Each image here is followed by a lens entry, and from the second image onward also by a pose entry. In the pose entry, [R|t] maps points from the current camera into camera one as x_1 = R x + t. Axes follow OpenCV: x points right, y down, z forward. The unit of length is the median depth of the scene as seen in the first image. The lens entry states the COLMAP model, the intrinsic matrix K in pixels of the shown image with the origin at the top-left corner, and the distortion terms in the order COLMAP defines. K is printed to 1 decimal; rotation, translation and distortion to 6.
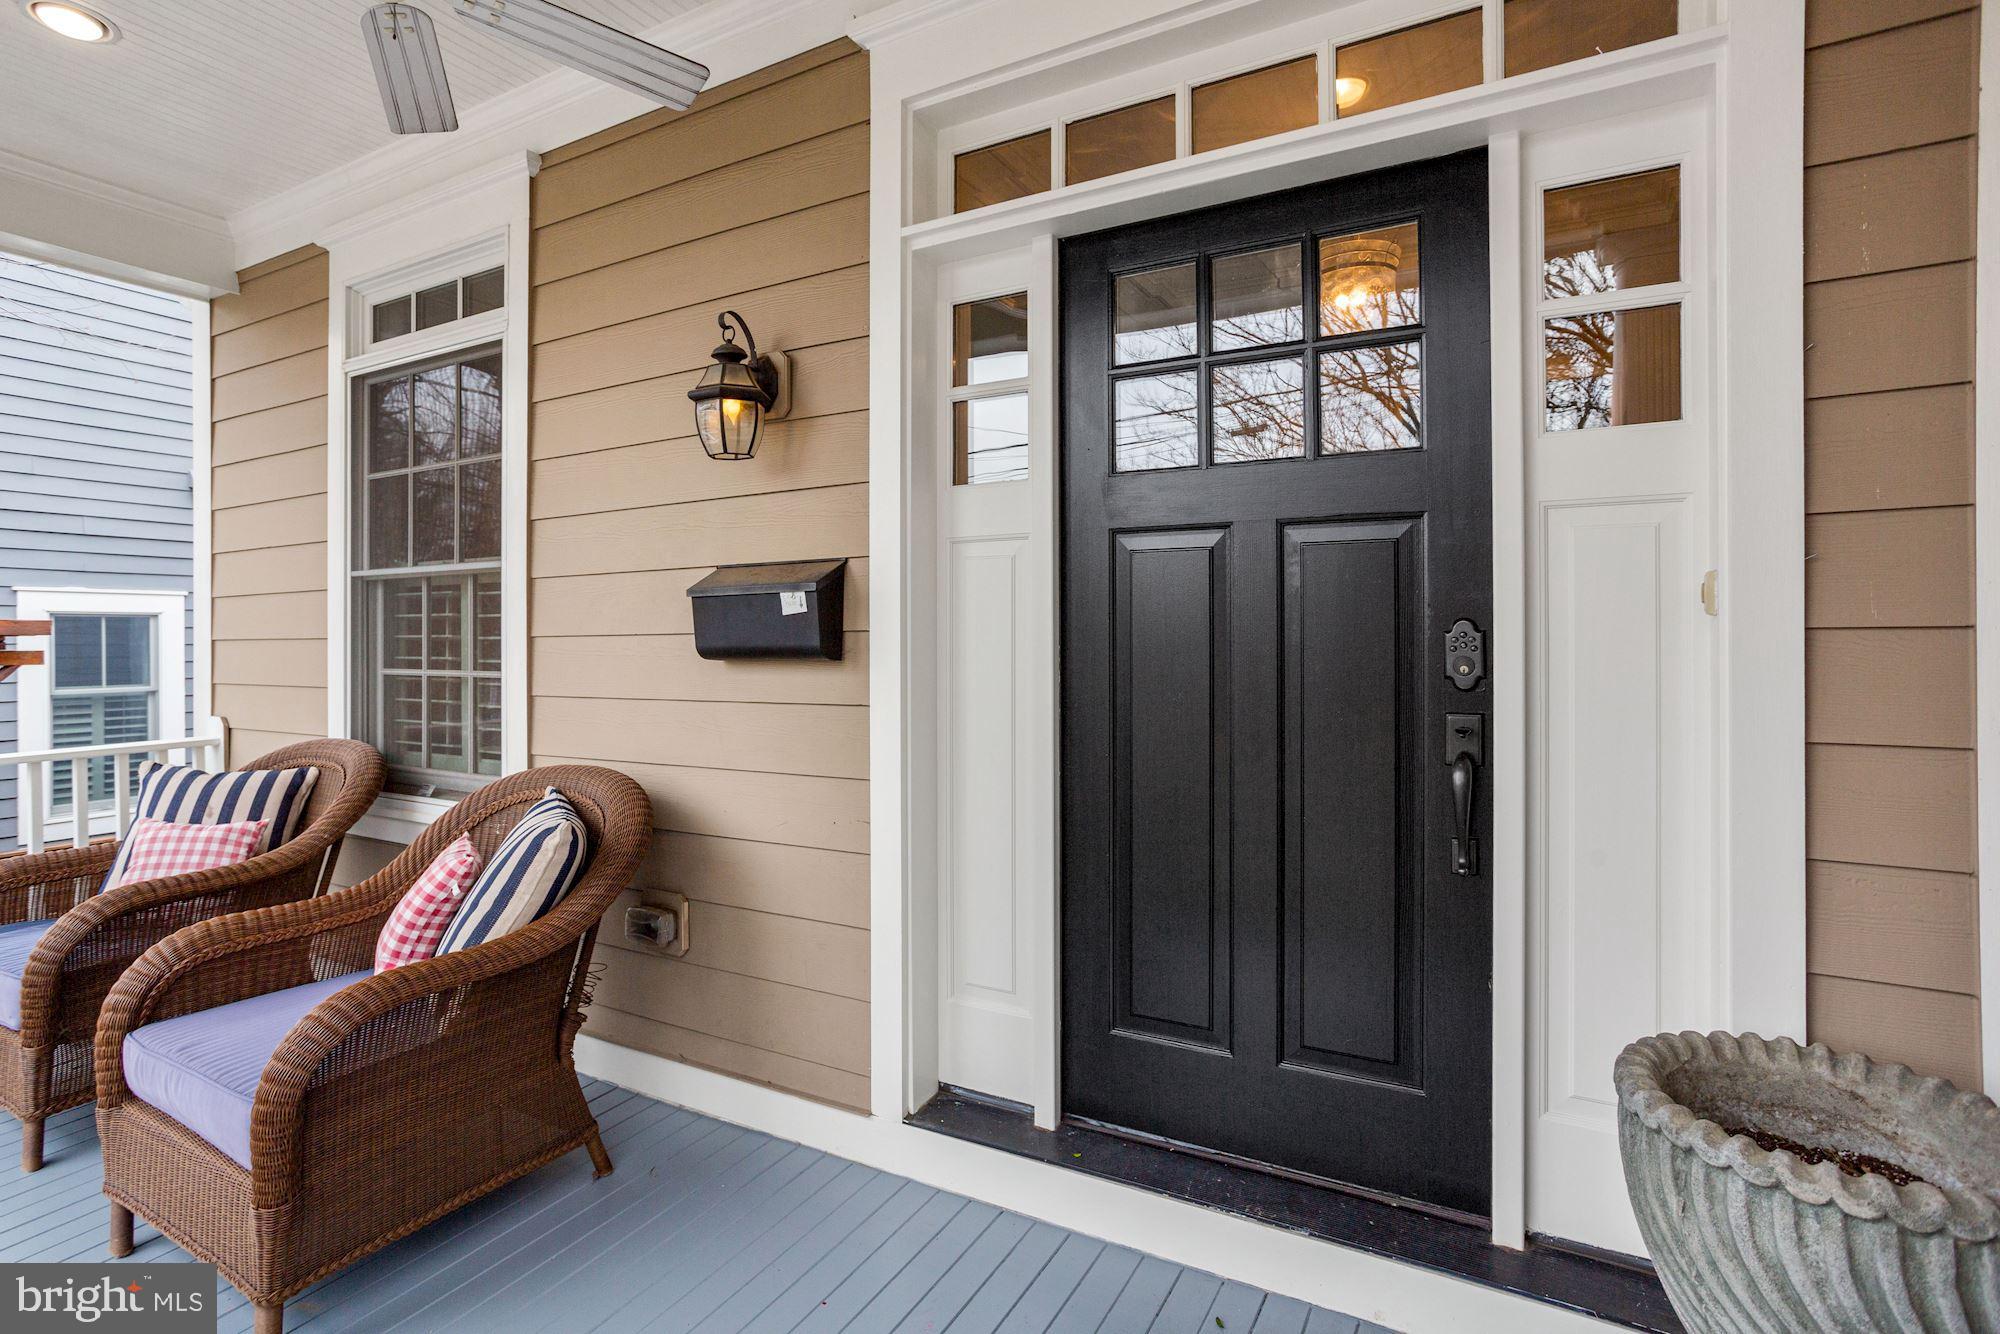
lens RADIAL K [[988.0, 0, 1002.0], [0, 988.0, 651.6], [0, 0, 1]] dist [-0.036193, 0.018281]
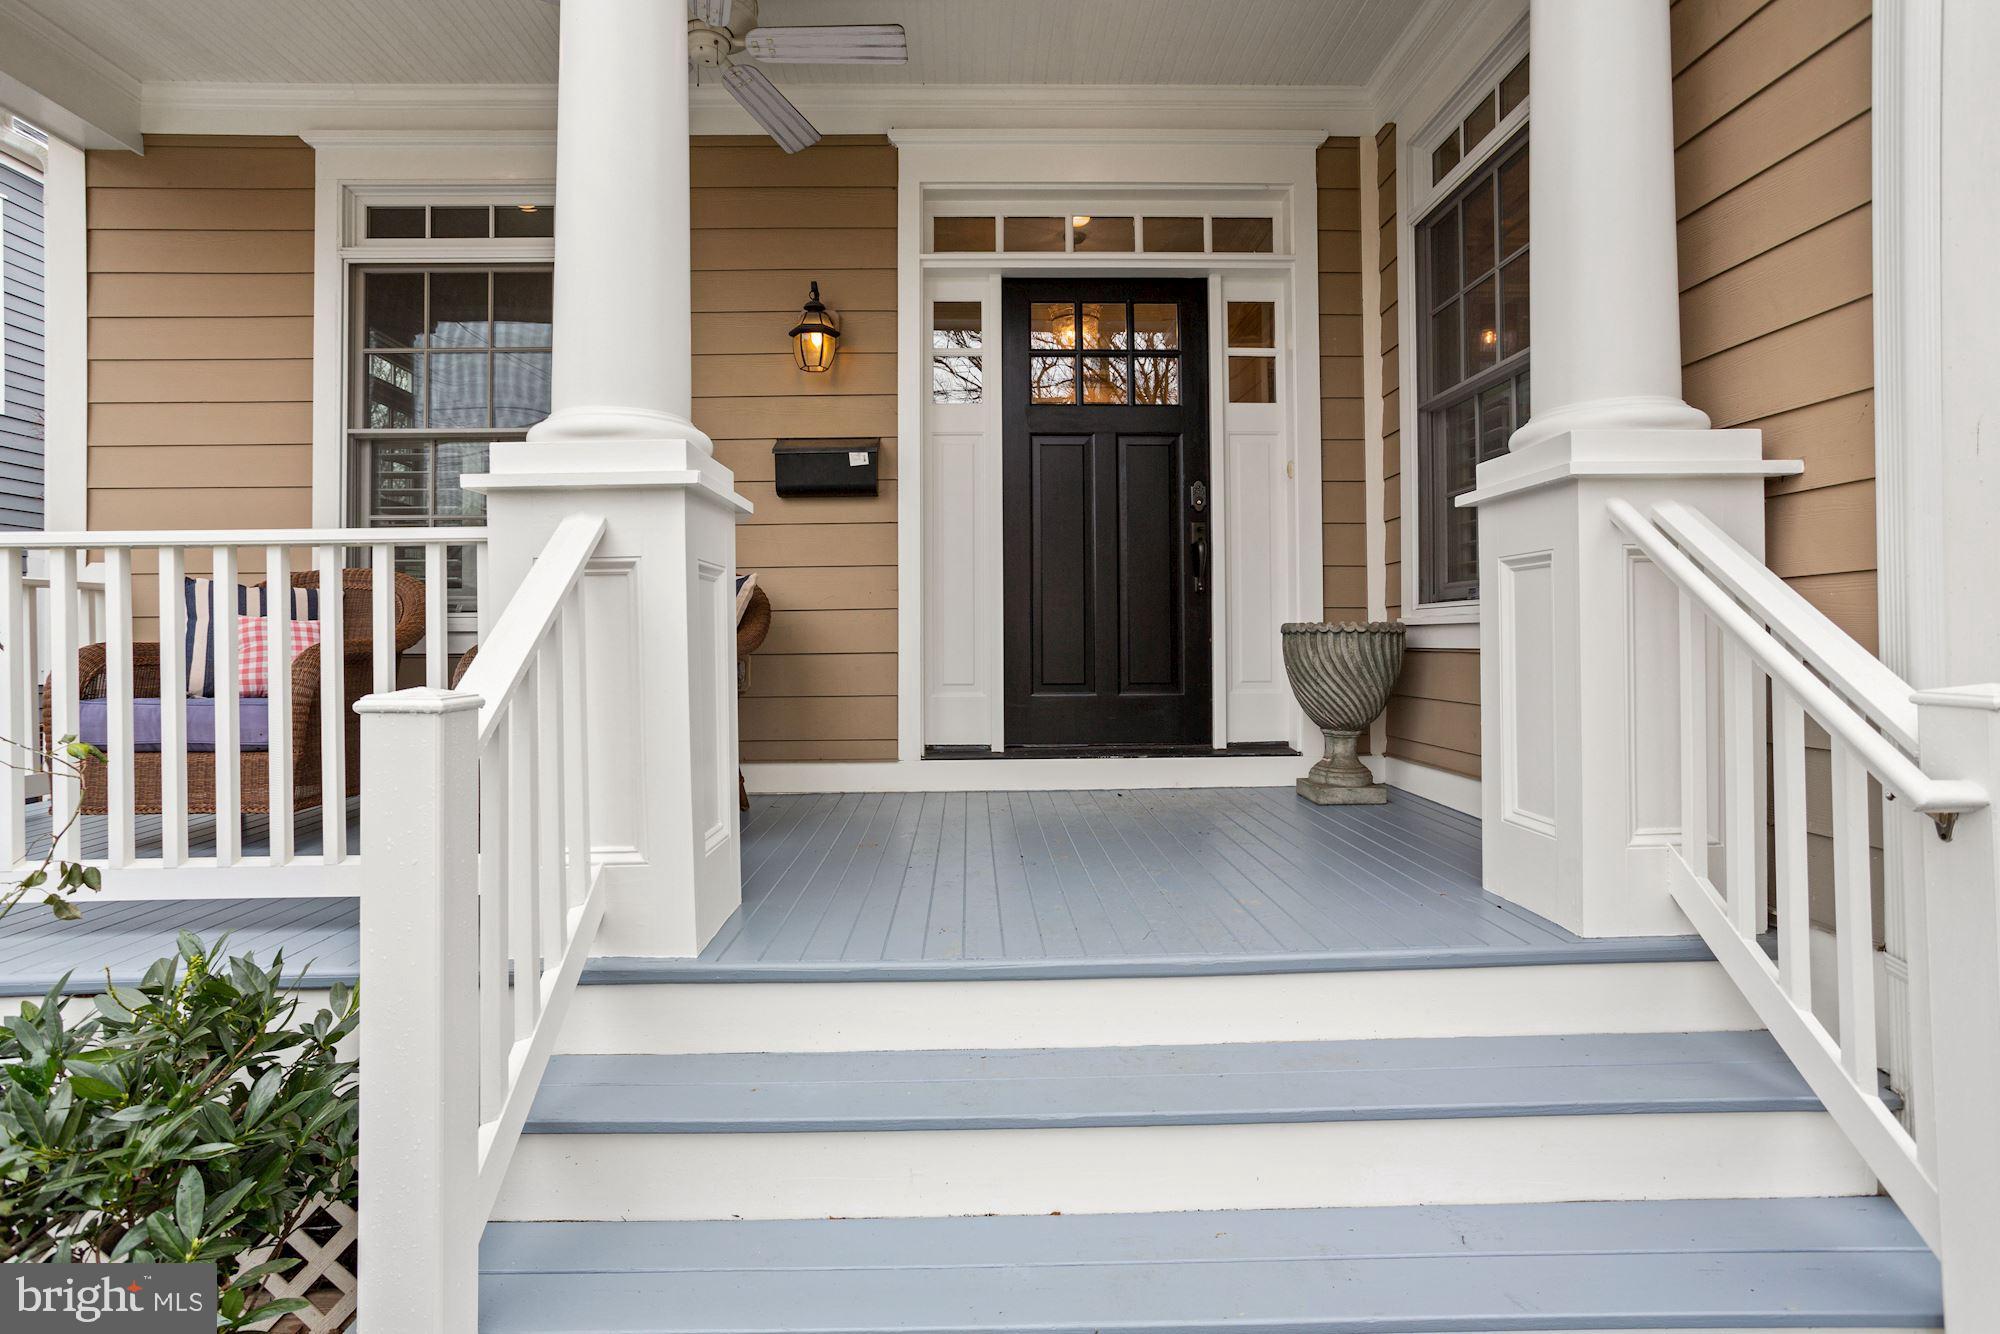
lens RADIAL K [[988.0, 0, 982.8], [0, 988.0, 663.1], [0, 0, 1]] dist [-0.036193, 0.018281]
pose [[0.861051, -0.004694, 0.508497, -0.927112], [0.011580, 0.999879, -0.010380, 0.335245], [-0.508387, 0.014826, 0.861001, -0.590947]]
